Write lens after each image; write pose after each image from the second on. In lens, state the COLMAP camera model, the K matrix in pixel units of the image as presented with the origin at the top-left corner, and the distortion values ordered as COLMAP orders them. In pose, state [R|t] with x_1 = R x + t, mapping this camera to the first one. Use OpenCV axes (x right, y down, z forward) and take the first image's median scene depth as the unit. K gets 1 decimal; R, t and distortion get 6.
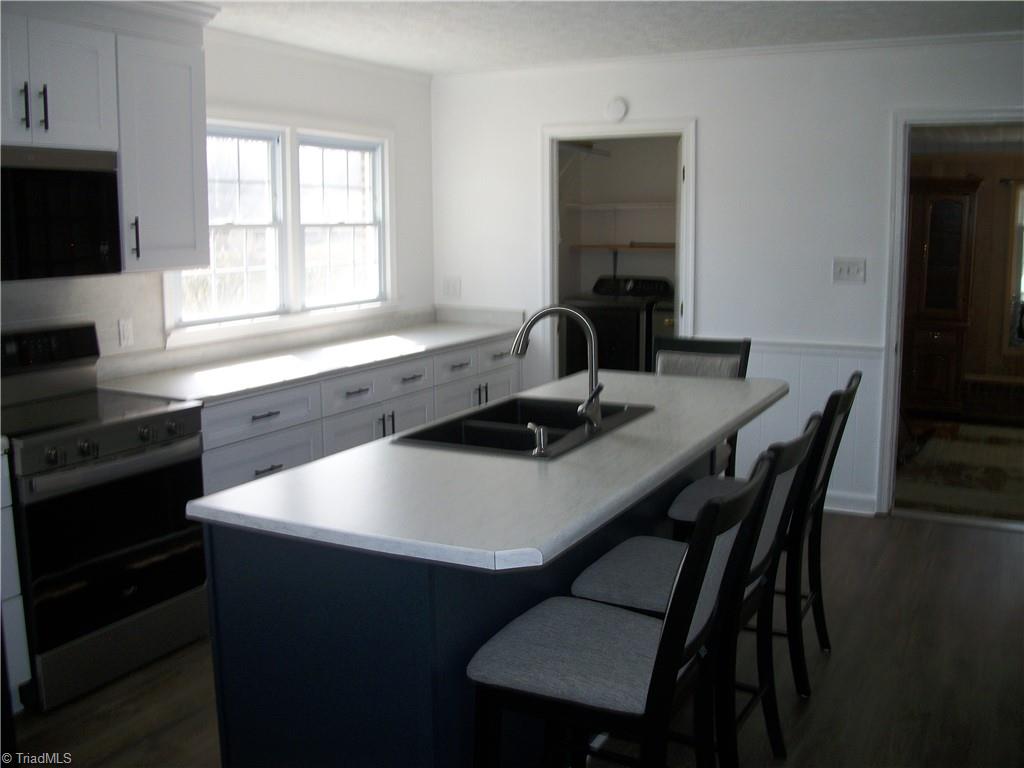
lens RADIAL K [[997.0, 0, 512.0], [0, 997.0, 384.0], [0, 0, 1]] dist [-0.099435, -0.004392]
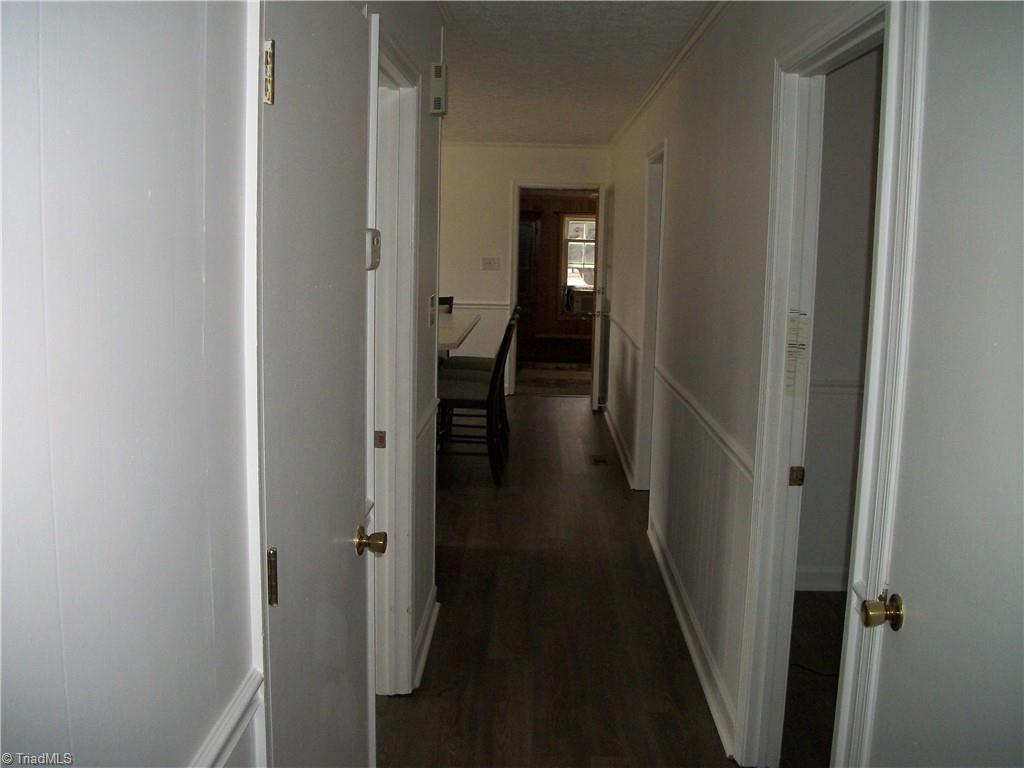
lens RADIAL K [[997.0, 0, 512.0], [0, 997.0, 384.0], [0, 0, 1]] dist [-0.099435, -0.004392]
pose [[0.900220, -0.029972, 0.434403, -0.318083], [0.033746, 0.999430, -0.000977, 0.082812], [-0.434126, 0.015539, 0.900718, -0.506979]]
